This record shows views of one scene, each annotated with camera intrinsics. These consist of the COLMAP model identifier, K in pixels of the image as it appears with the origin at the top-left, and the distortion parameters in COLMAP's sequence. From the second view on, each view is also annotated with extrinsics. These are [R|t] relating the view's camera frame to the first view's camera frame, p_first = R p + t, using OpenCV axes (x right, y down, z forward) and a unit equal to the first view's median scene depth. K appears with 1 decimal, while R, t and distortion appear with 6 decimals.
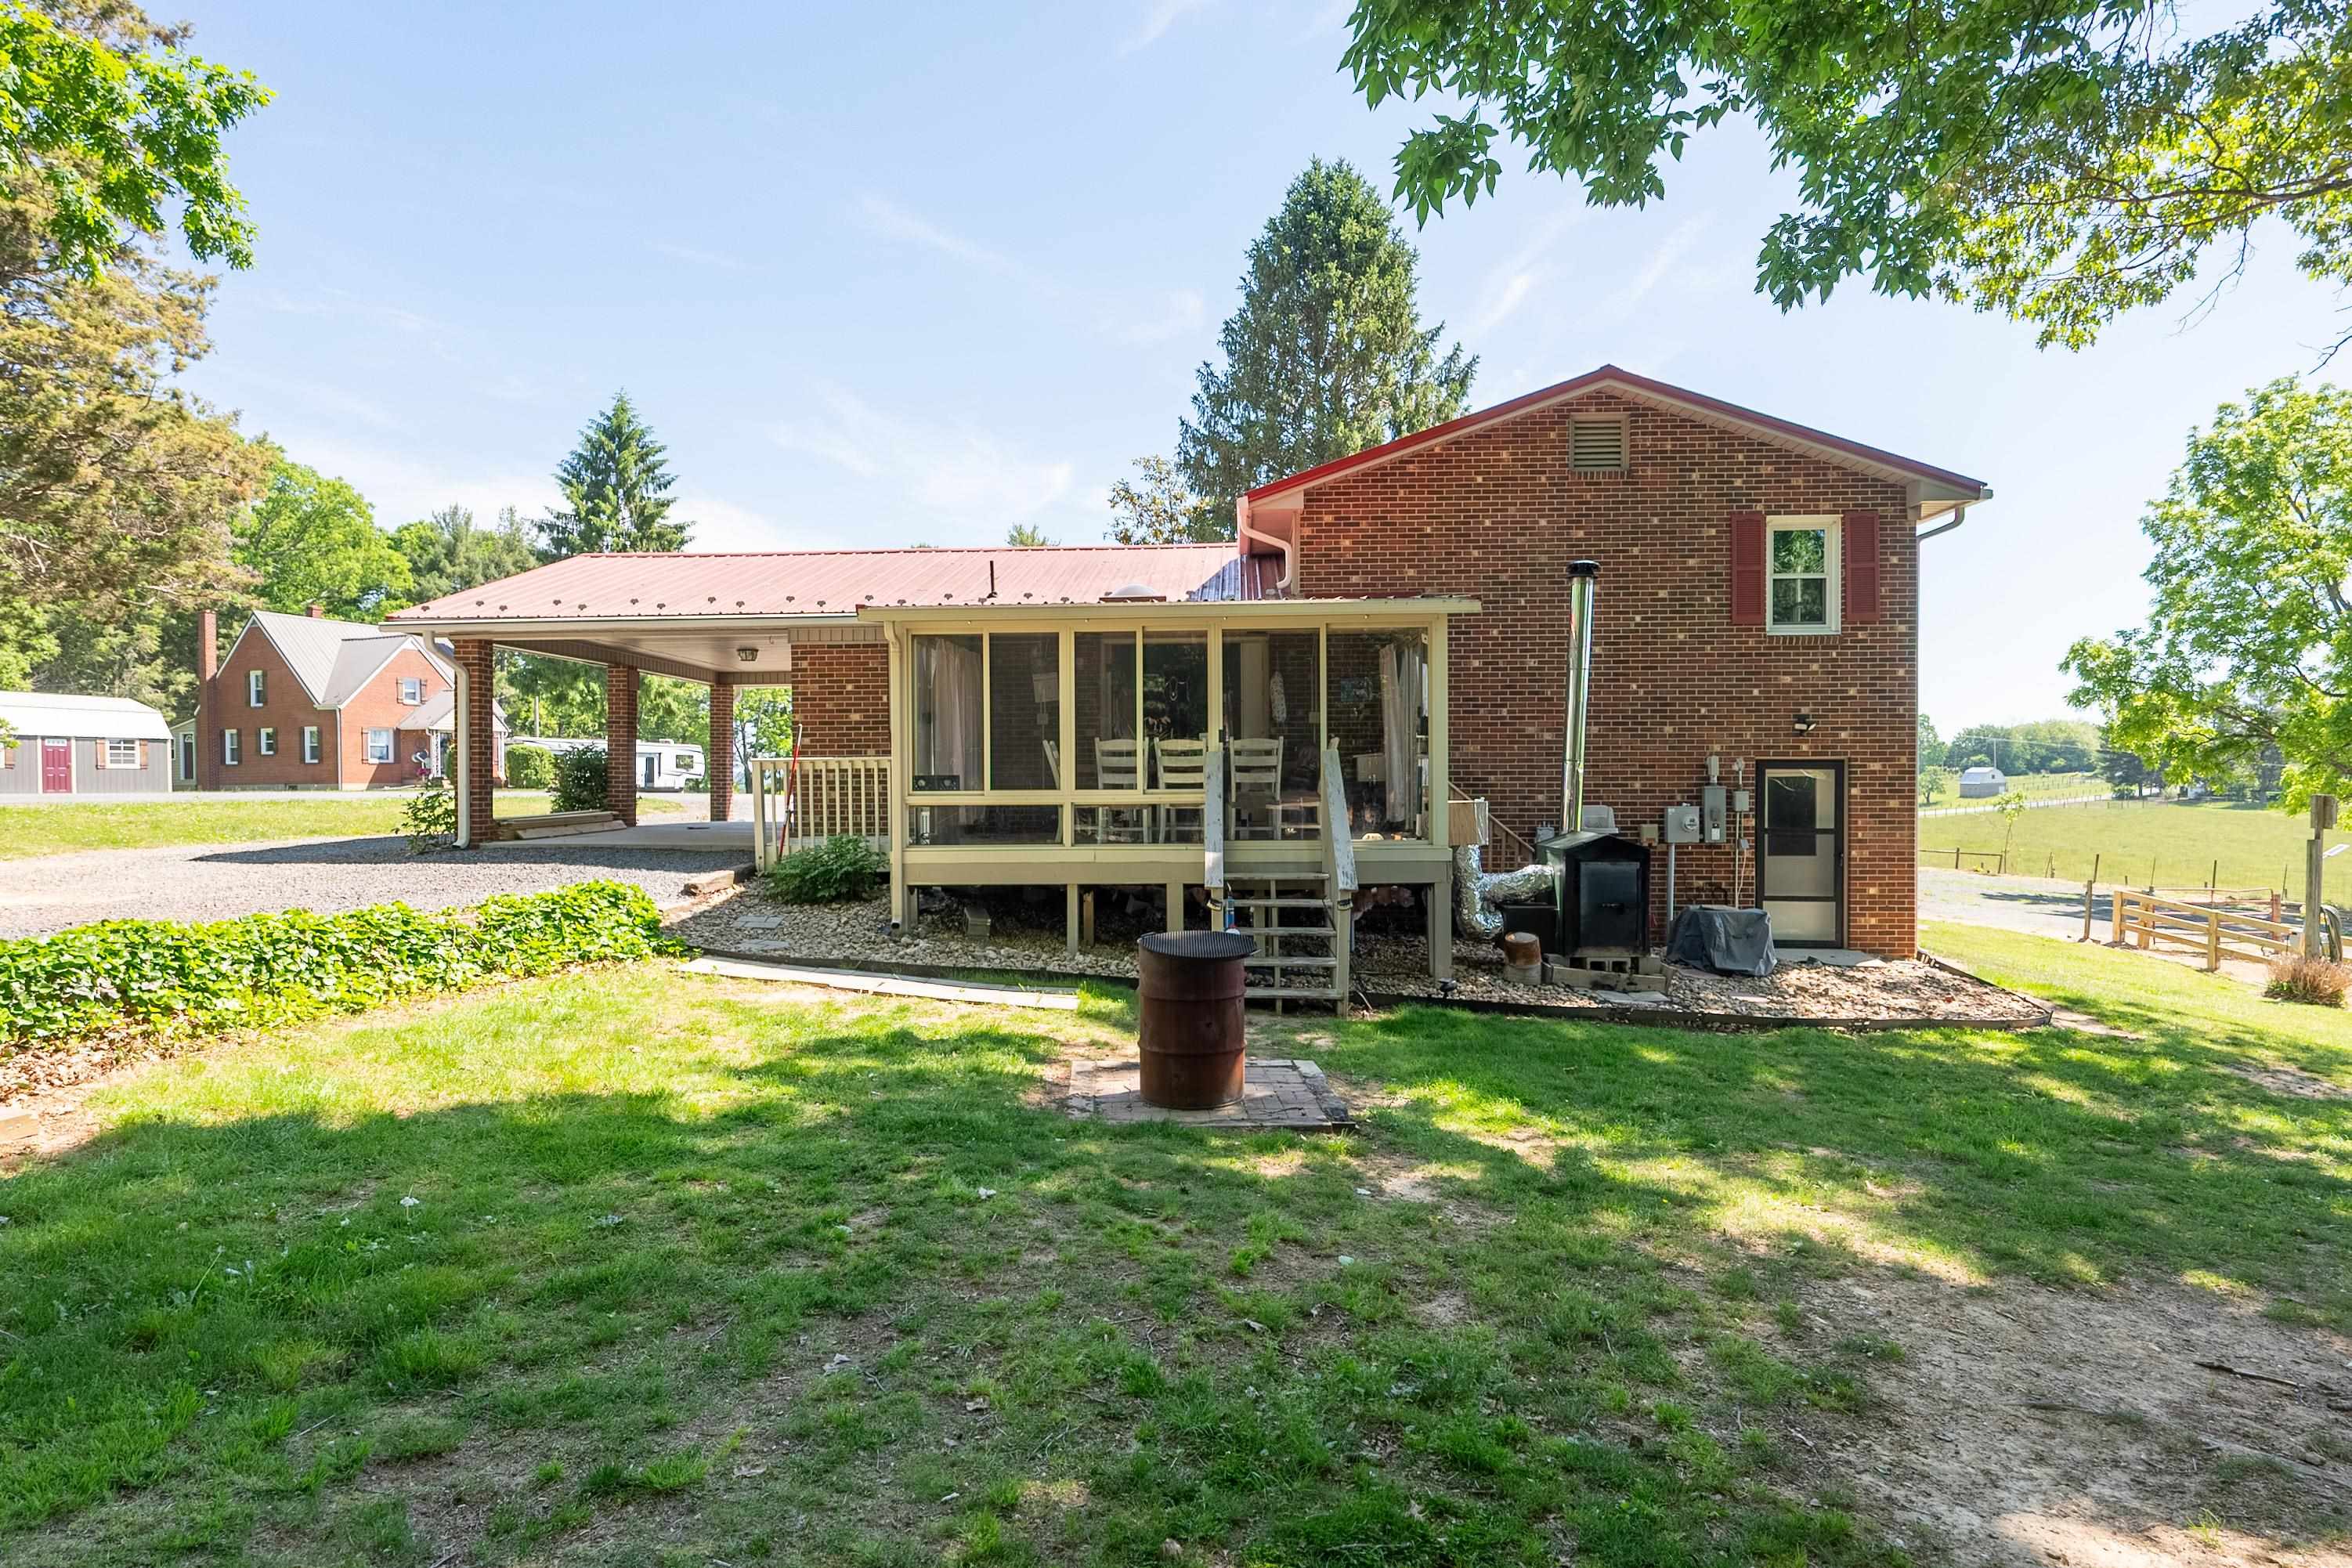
lens RADIAL K [[1186.0, 0, 1153.9], [0, 1186.0, 788.0], [0, 0, 1]] dist [-0.003894, 0.000433]
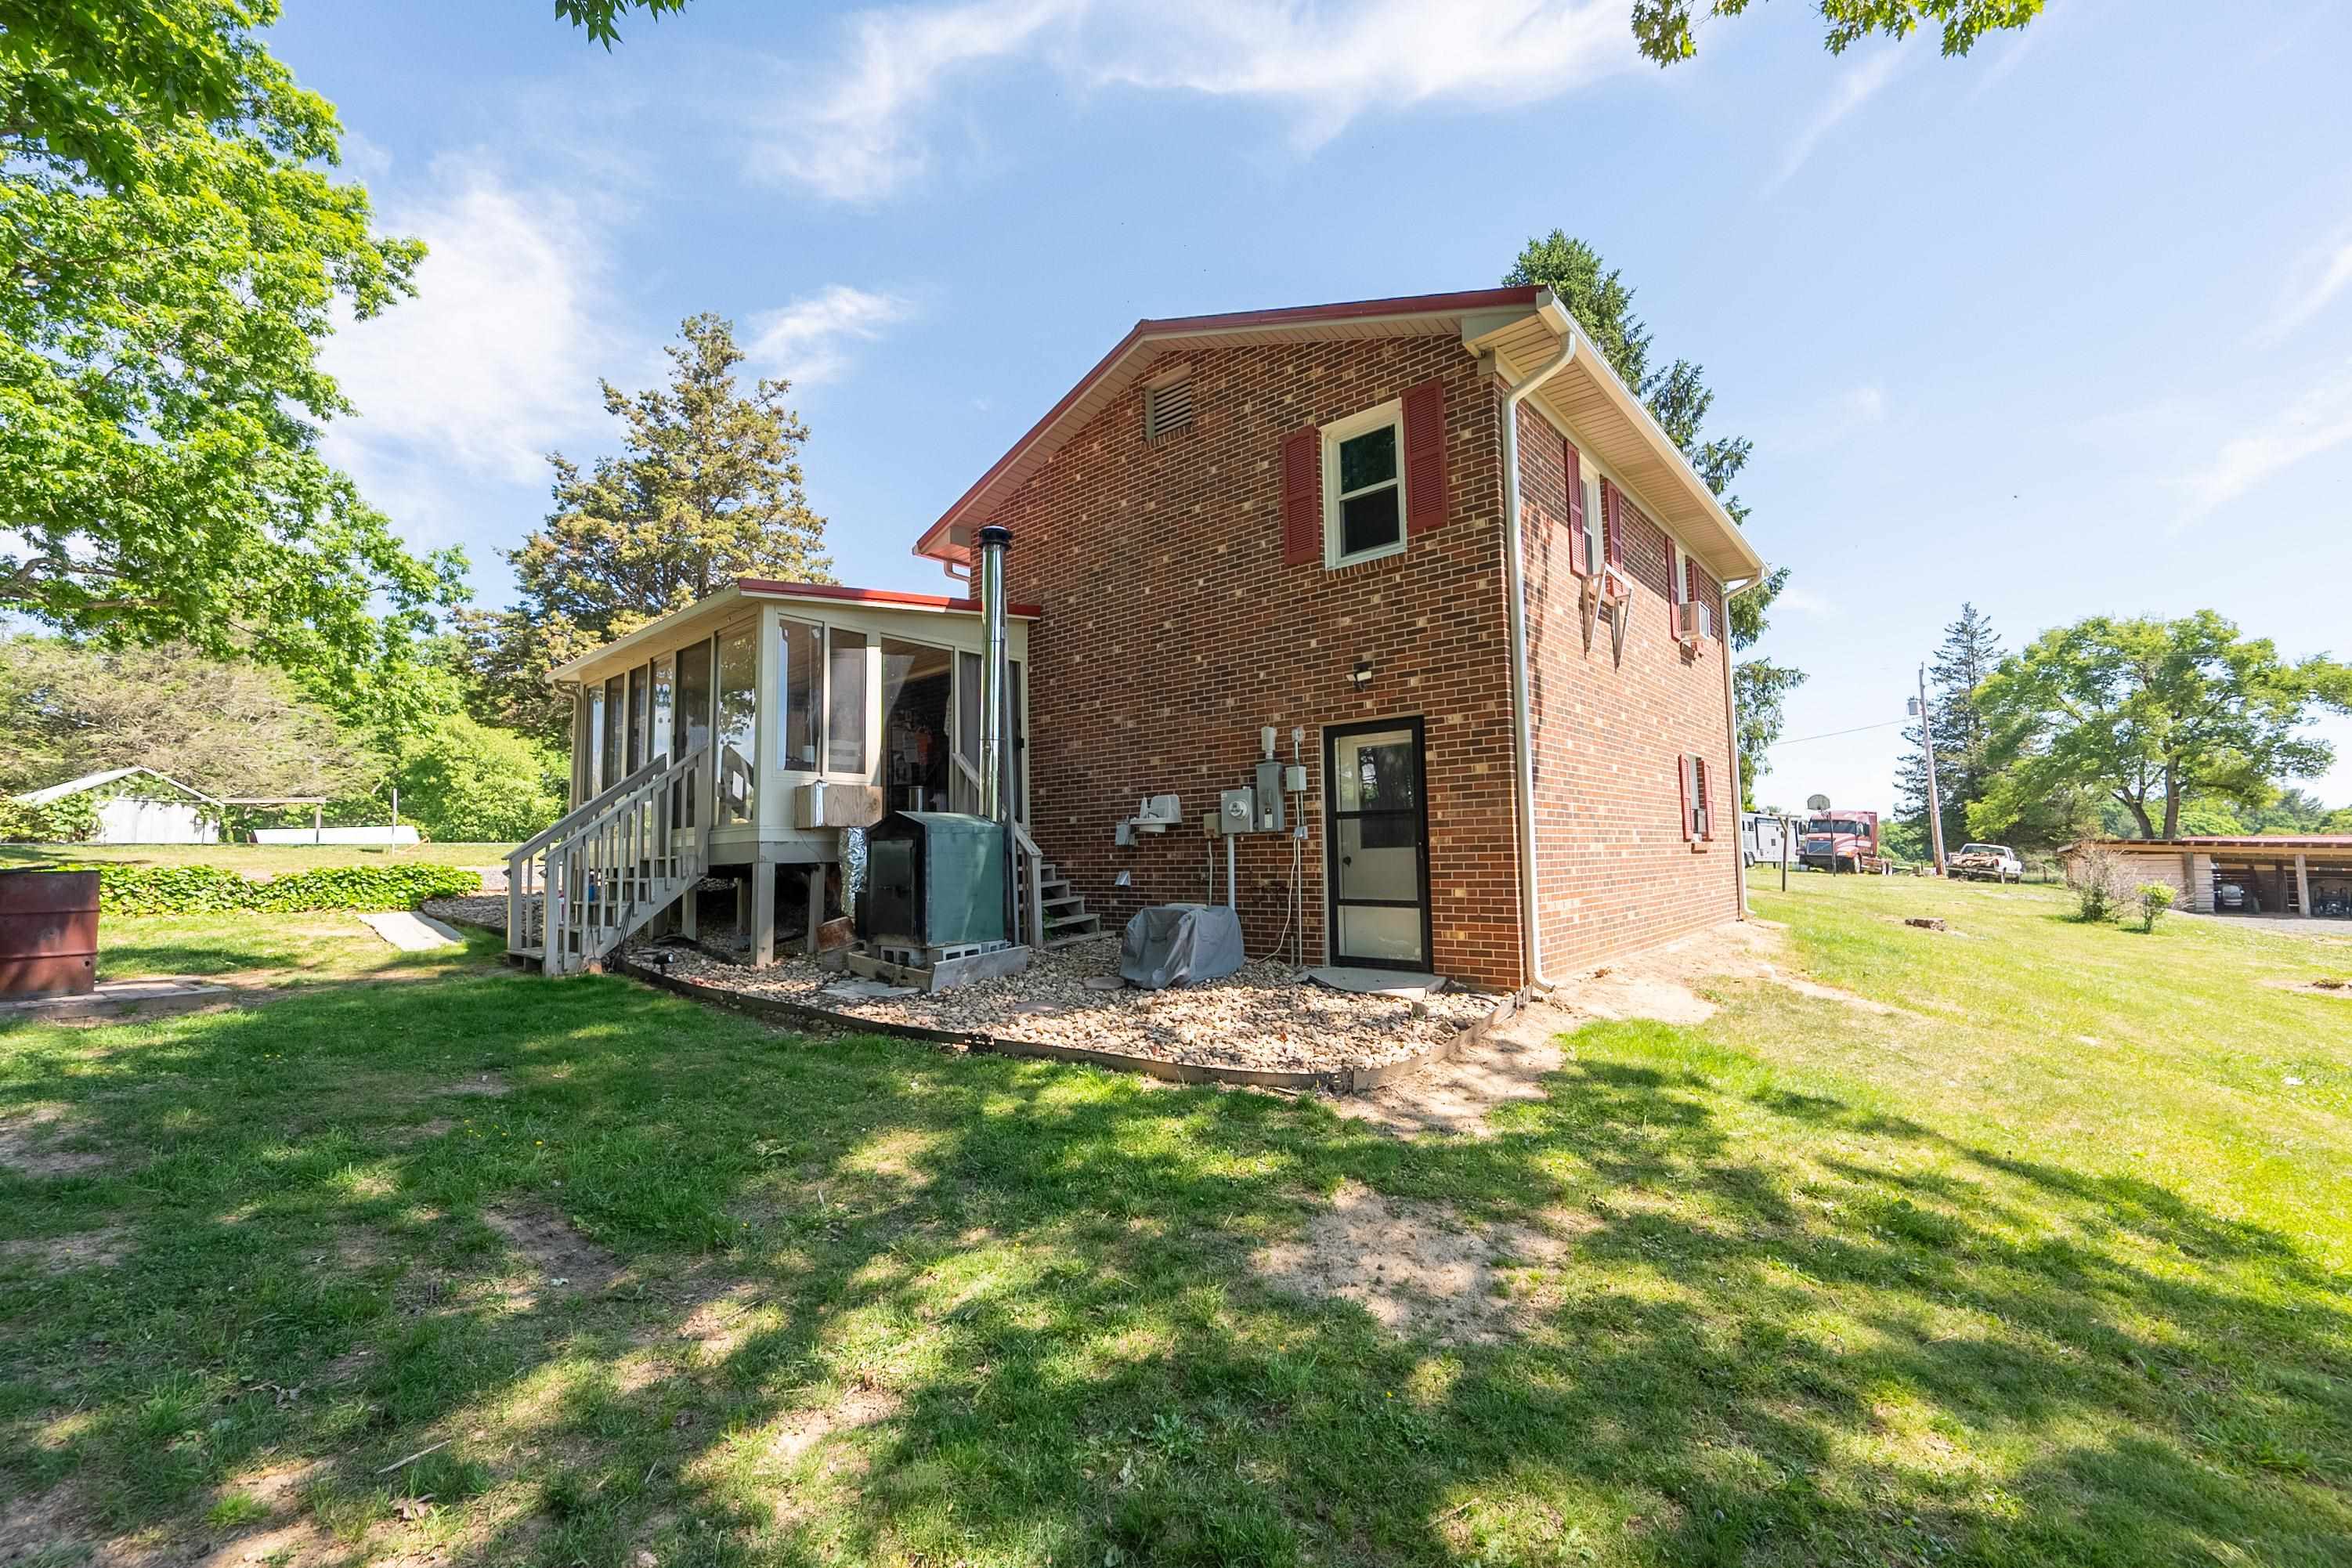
lens RADIAL K [[911.7, 0, 1178.2], [0, 911.7, 793.6], [0, 0, 1]] dist [-0.003208, -0.000439]
pose [[0.803951, -0.054700, -0.592175, 0.795379], [0.009223, 0.996788, -0.079553, 0.069140], [0.594624, 0.058495, 0.801873, 0.455444]]
